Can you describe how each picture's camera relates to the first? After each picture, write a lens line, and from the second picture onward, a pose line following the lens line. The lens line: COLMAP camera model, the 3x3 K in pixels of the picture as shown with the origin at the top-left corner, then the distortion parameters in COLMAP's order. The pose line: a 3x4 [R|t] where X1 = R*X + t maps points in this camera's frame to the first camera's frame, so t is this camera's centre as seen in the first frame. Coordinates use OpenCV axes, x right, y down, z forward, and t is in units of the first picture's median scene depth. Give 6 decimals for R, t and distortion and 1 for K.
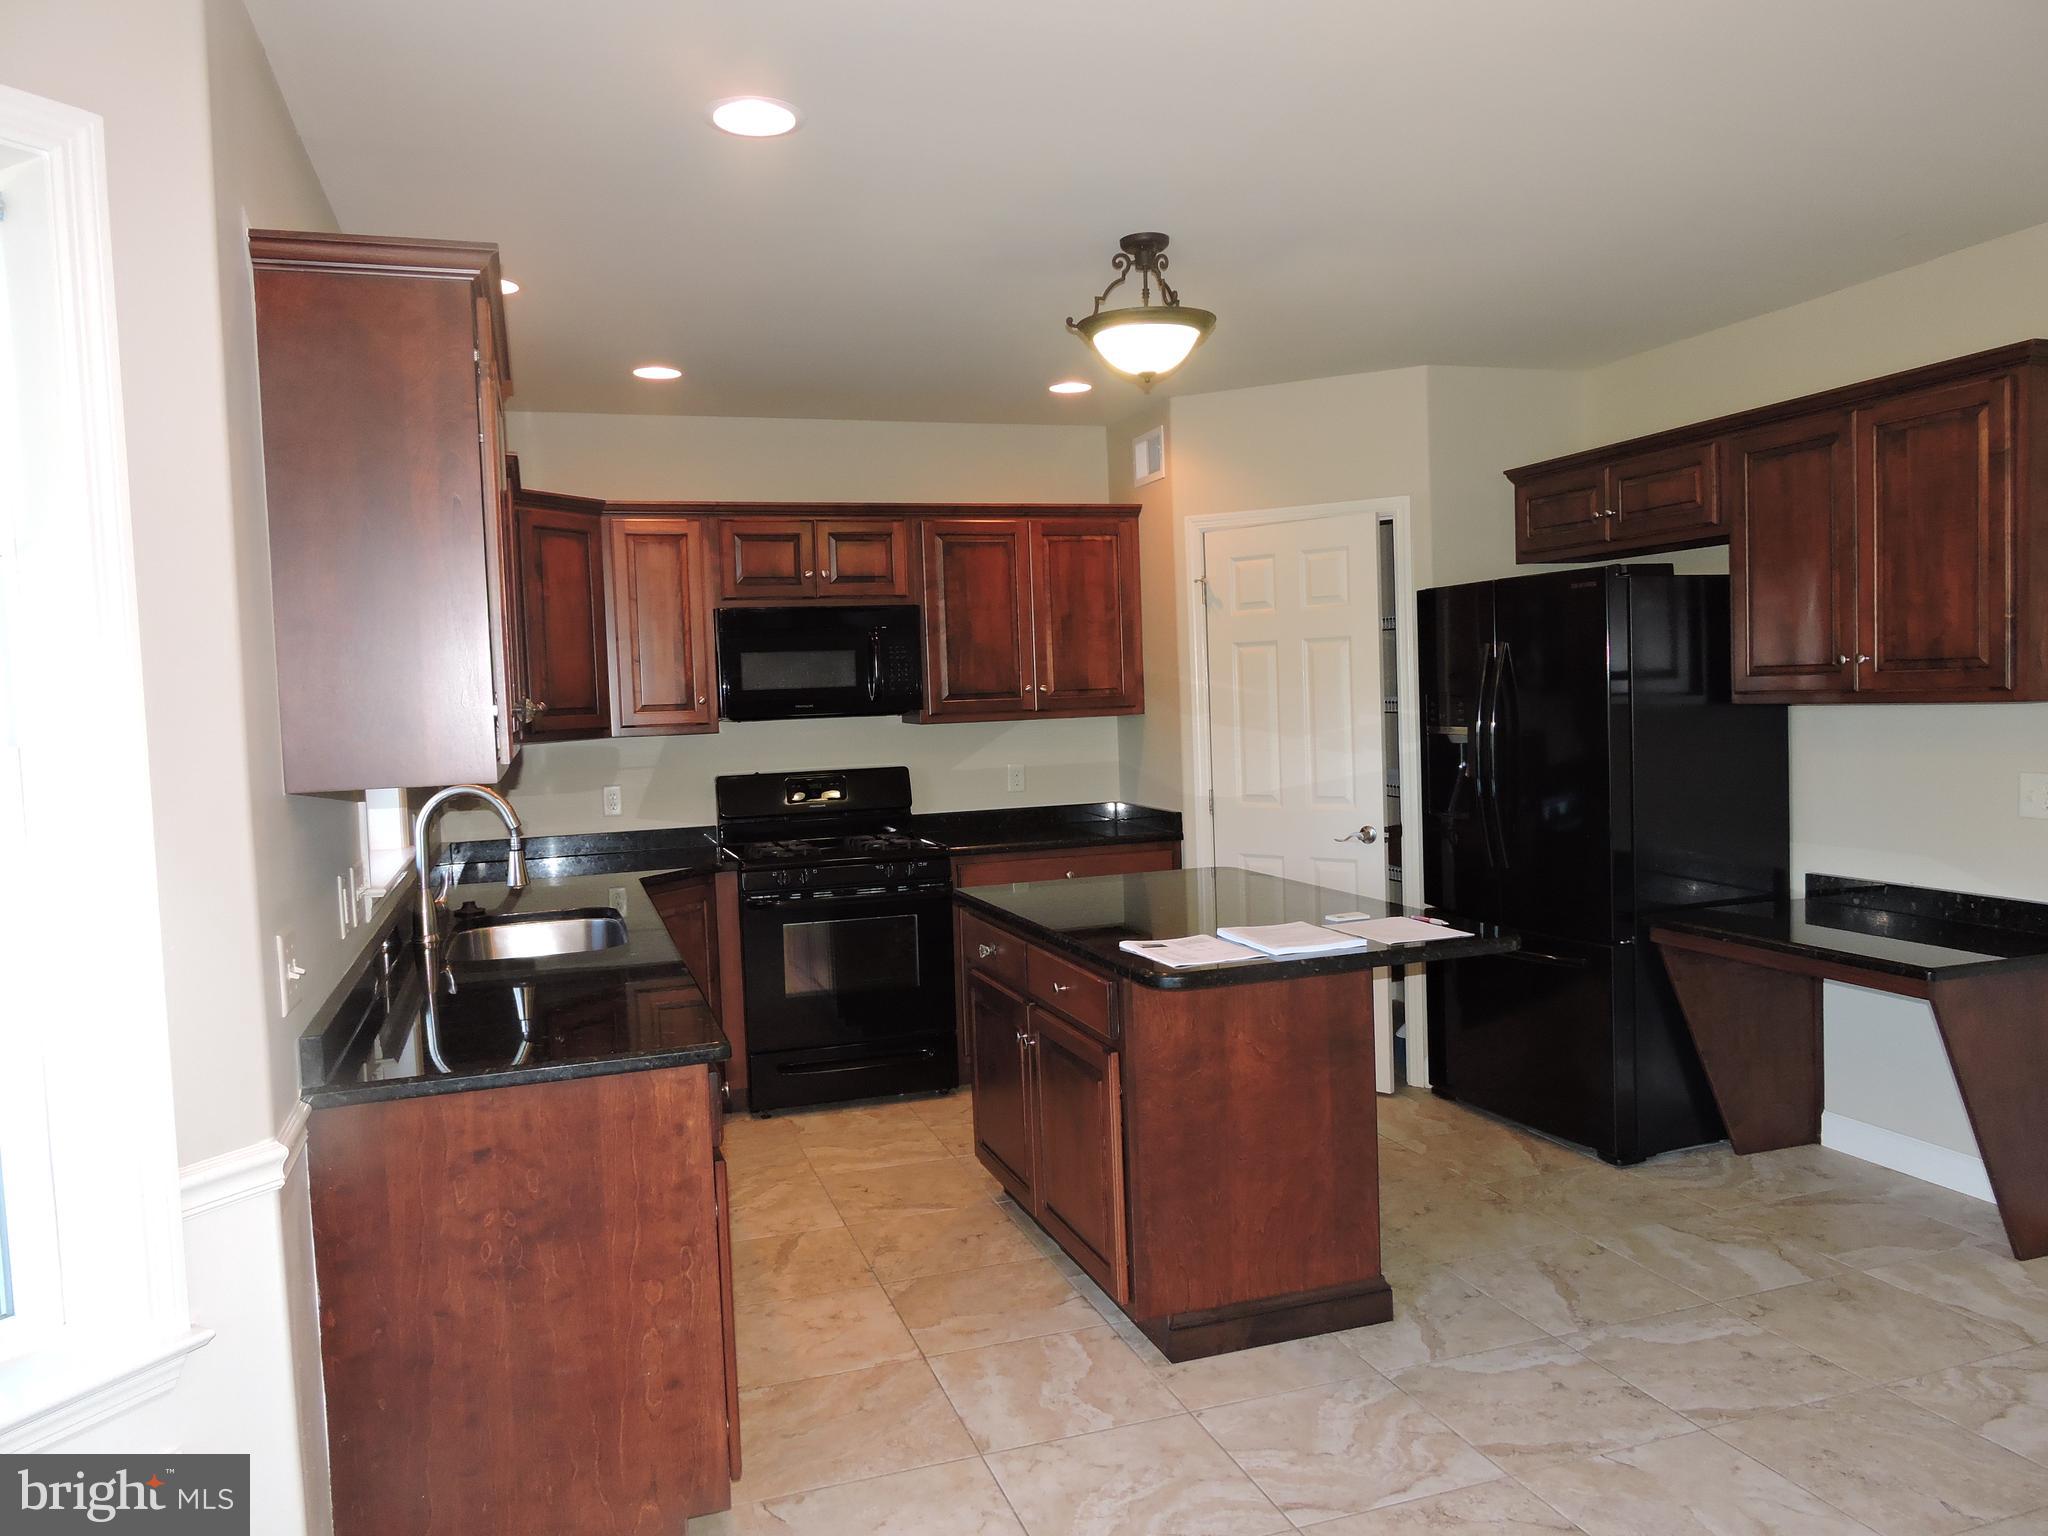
lens RADIAL K [[1437.1, 0, 1016.4], [0, 1437.1, 763.5], [0, 0, 1]] dist [-0.004583, -0.003541]
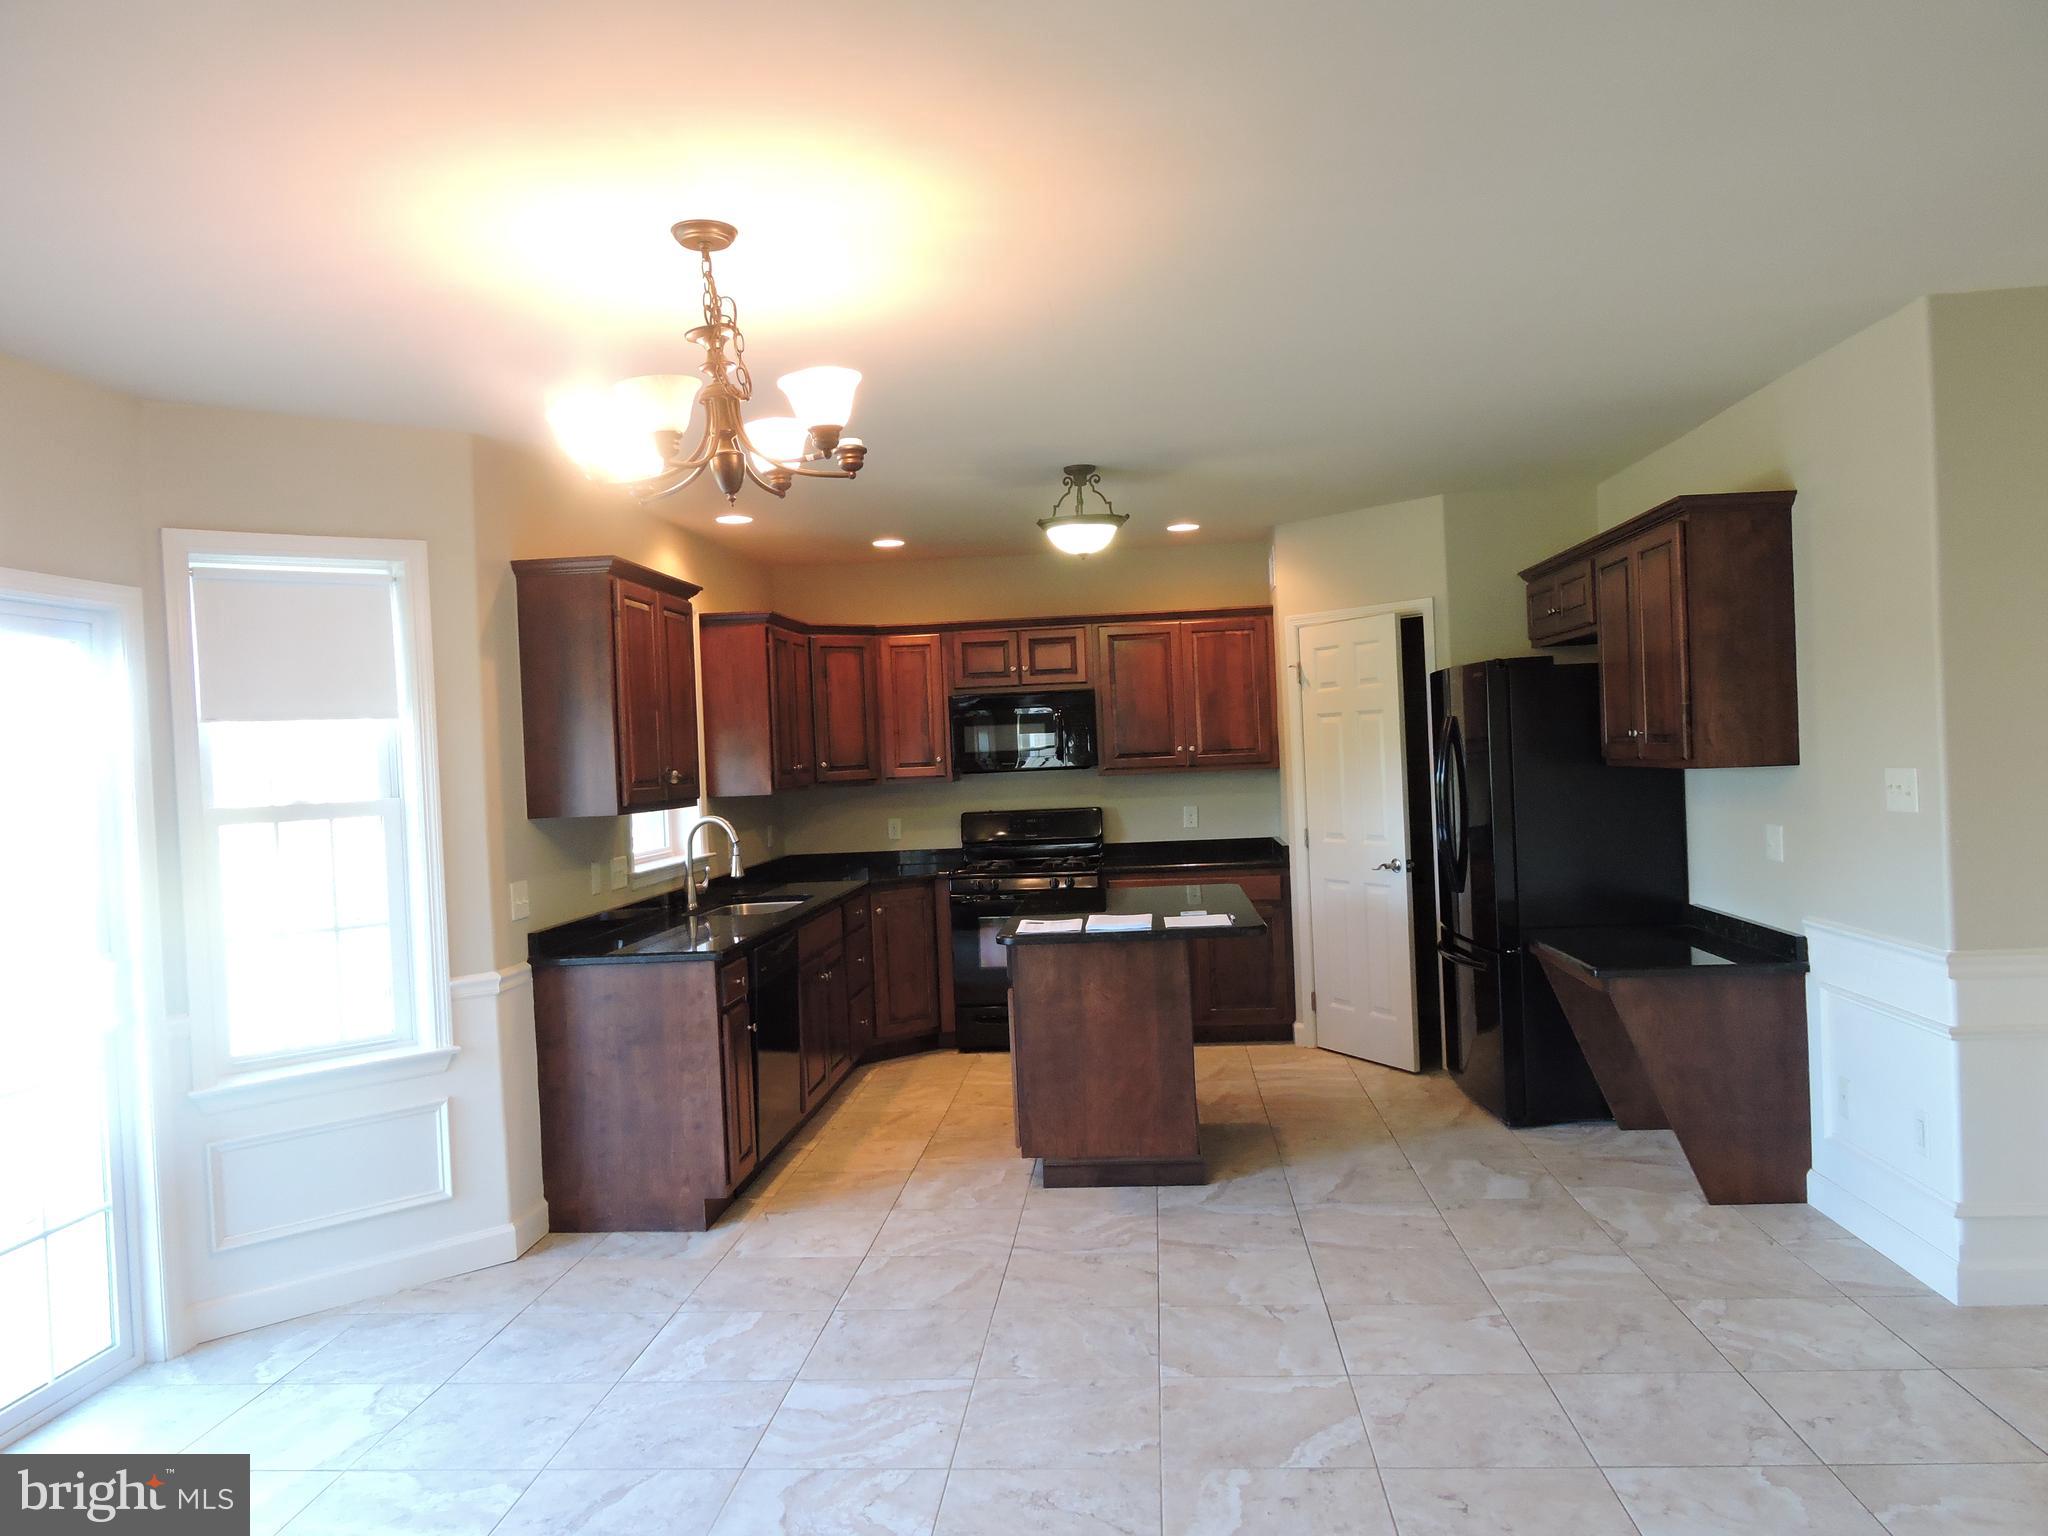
lens RADIAL K [[1421.5, 0, 1024.0], [0, 1421.5, 768.0], [0, 0, 1]] dist [-0.007935, -0.001314]
pose [[0.919569, -0.000077, -0.392929, 0.645838], [-0.008843, 0.999743, -0.020891, -0.011122], [0.392829, 0.022685, 0.919332, -0.421219]]
